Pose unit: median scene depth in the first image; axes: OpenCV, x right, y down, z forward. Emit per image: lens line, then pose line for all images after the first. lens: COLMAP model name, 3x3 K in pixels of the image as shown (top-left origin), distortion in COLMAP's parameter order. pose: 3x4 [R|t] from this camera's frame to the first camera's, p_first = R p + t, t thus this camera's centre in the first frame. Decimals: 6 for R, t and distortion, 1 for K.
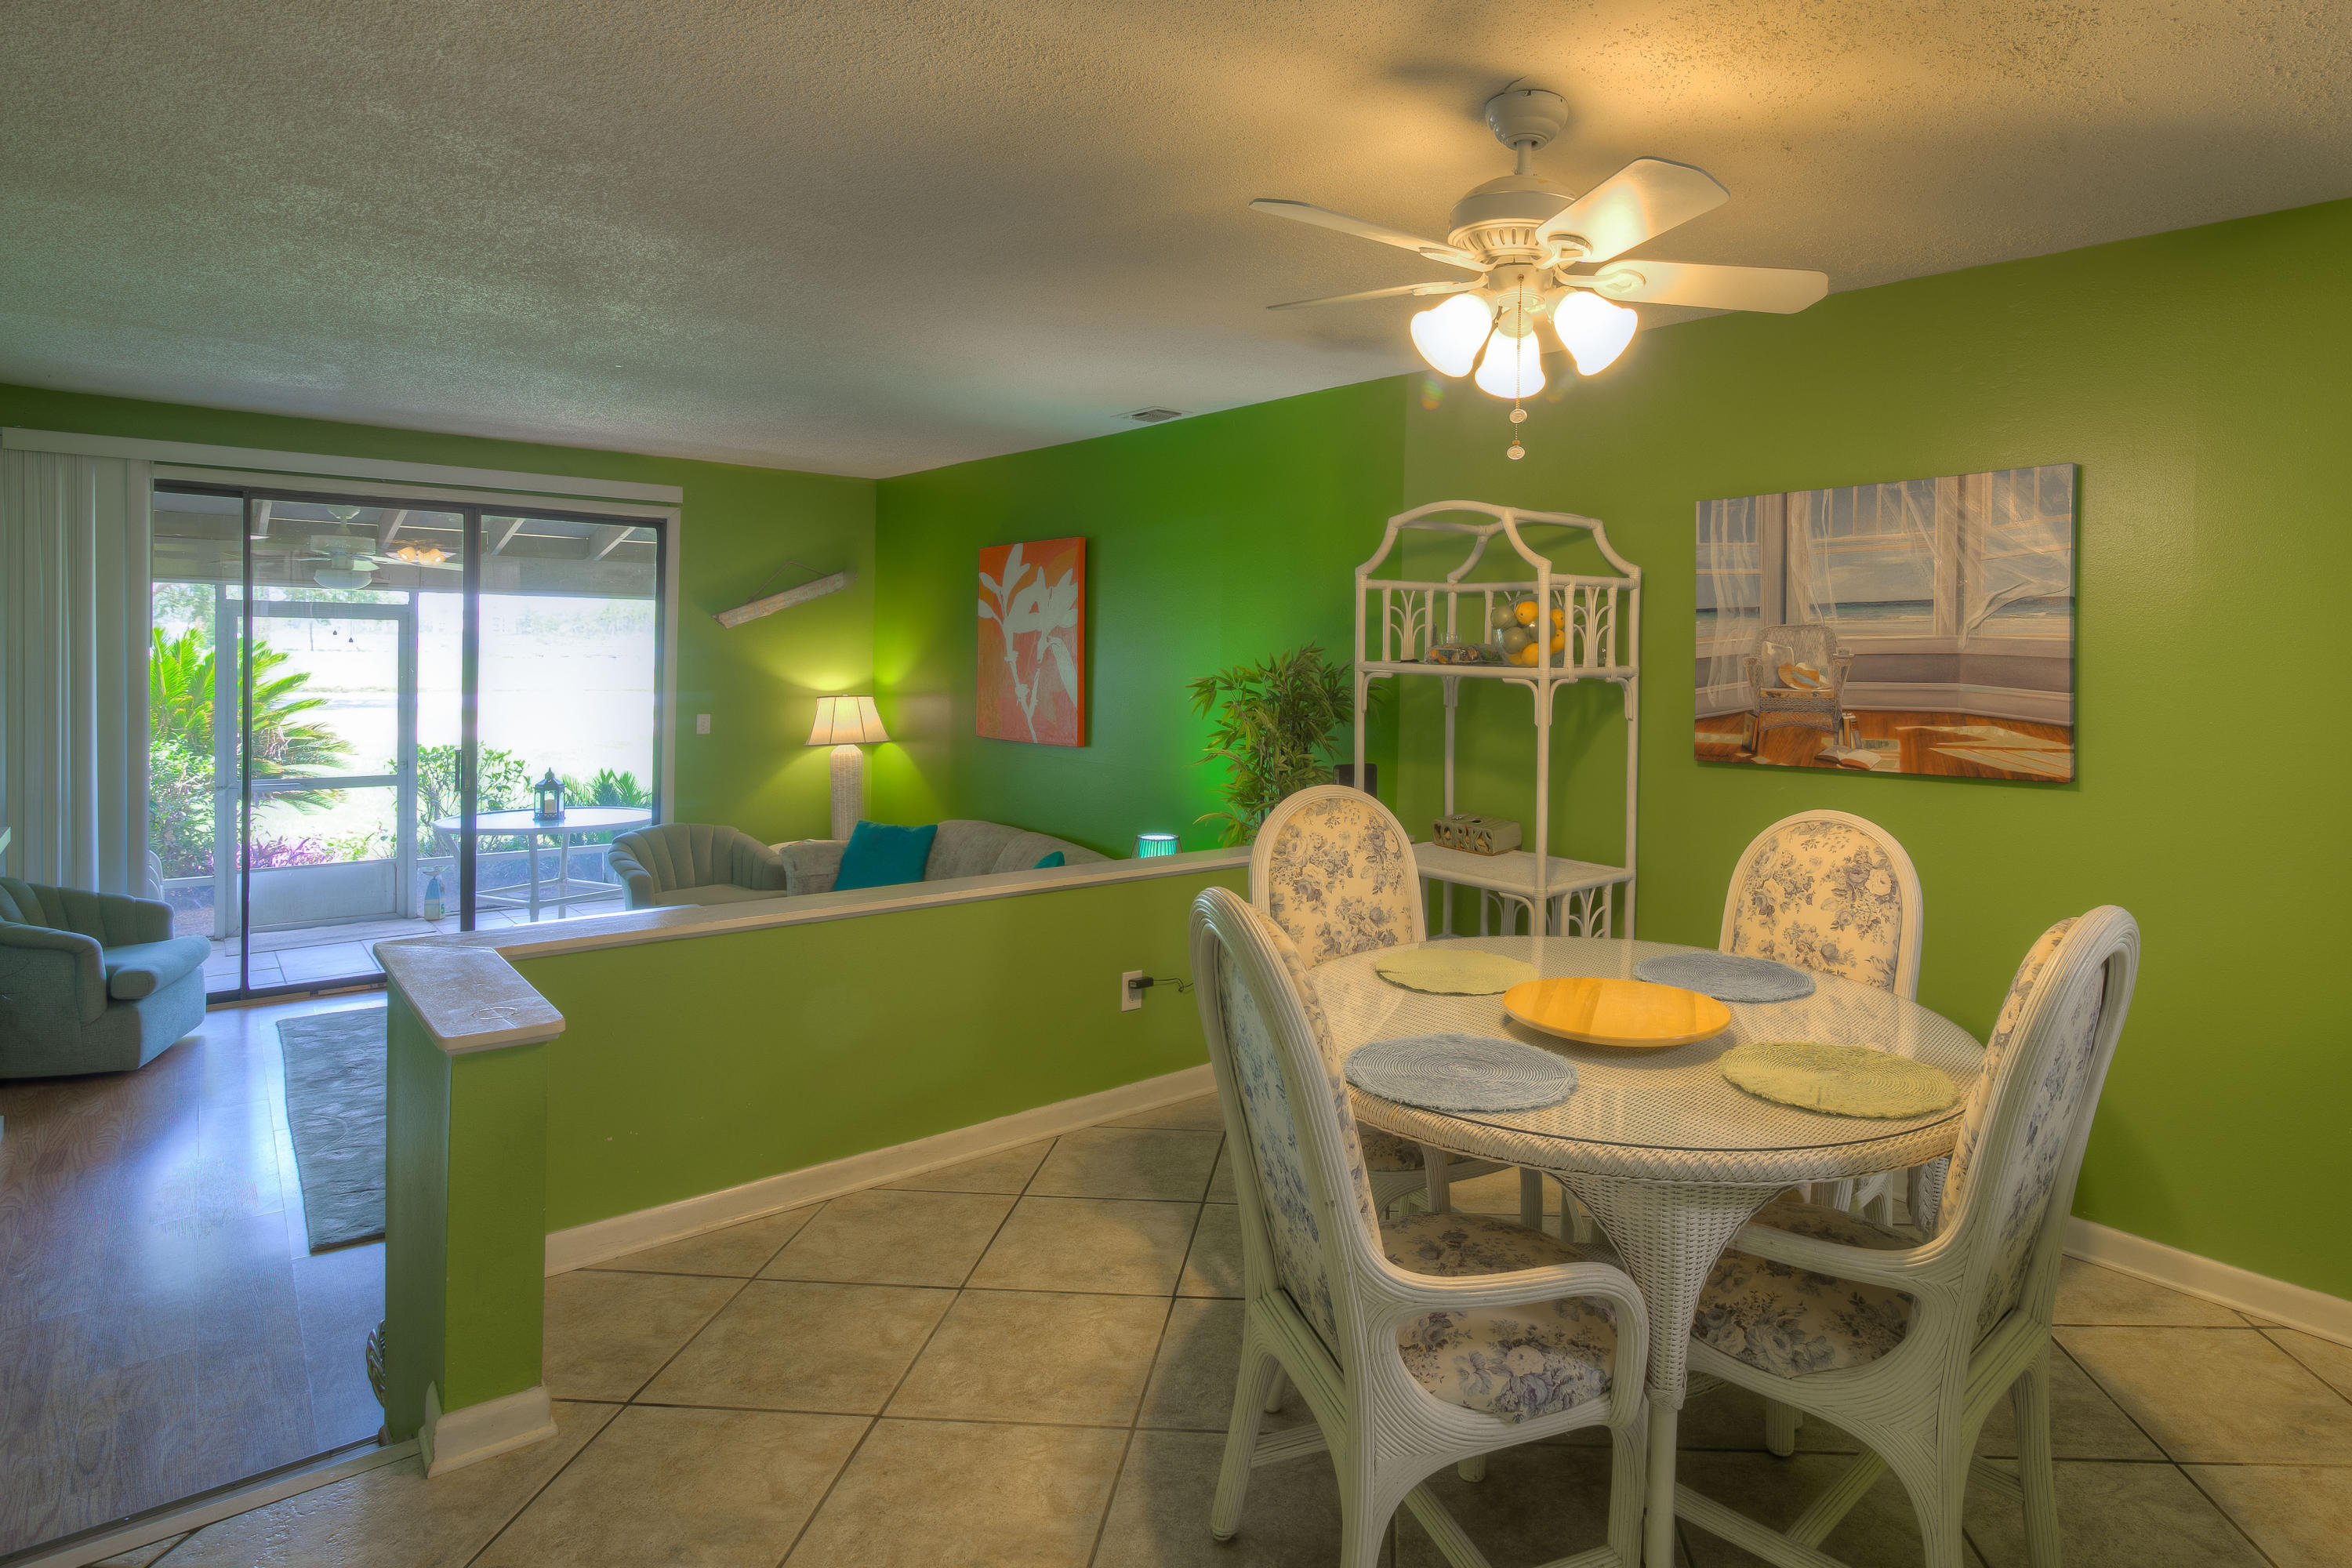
lens RADIAL K [[1145.3, 0, 1246.0], [0, 1145.3, 692.2], [0, 0, 1]] dist [-0.013132, -0.000828]
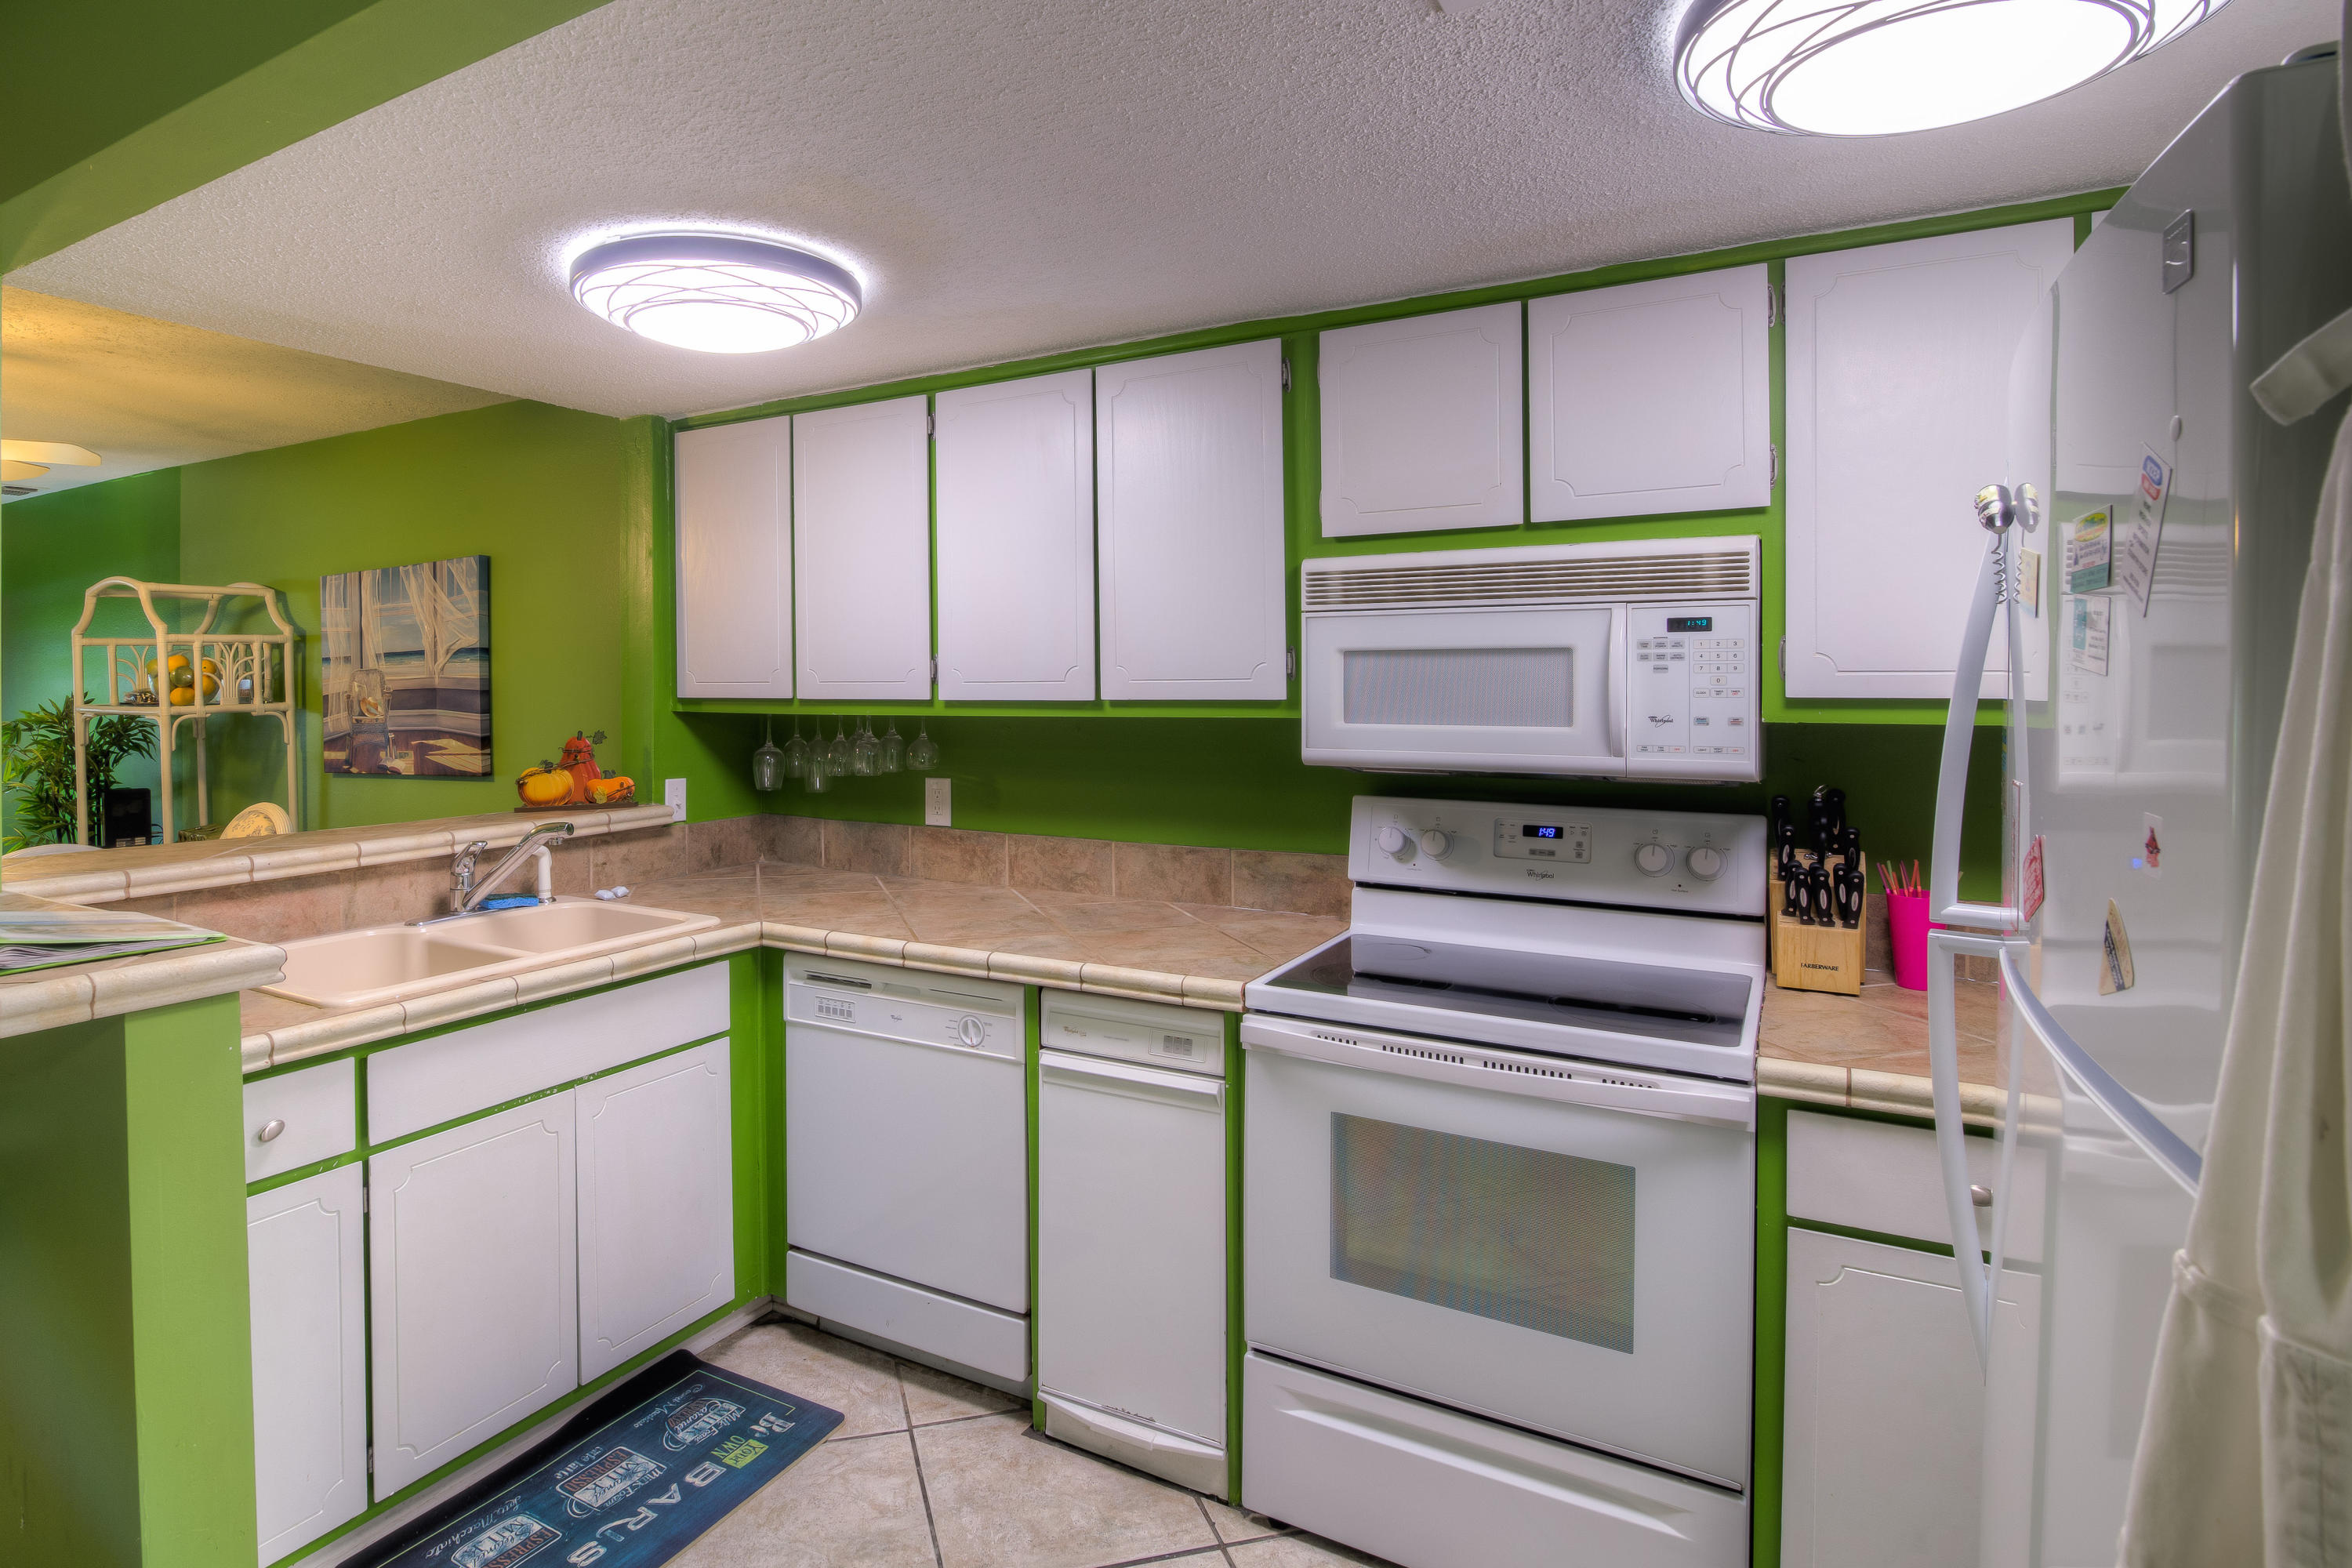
lens RADIAL K [[1172.7, 0, 1037.0], [0, 1172.7, 671.1], [0, 0, 1]] dist [-0.031304, 0.000442]
pose [[0.959091, -0.020192, 0.282379, 0.868846], [0.033953, 0.998458, -0.043924, 0.031271], [-0.281056, 0.051715, 0.958297, -0.553968]]
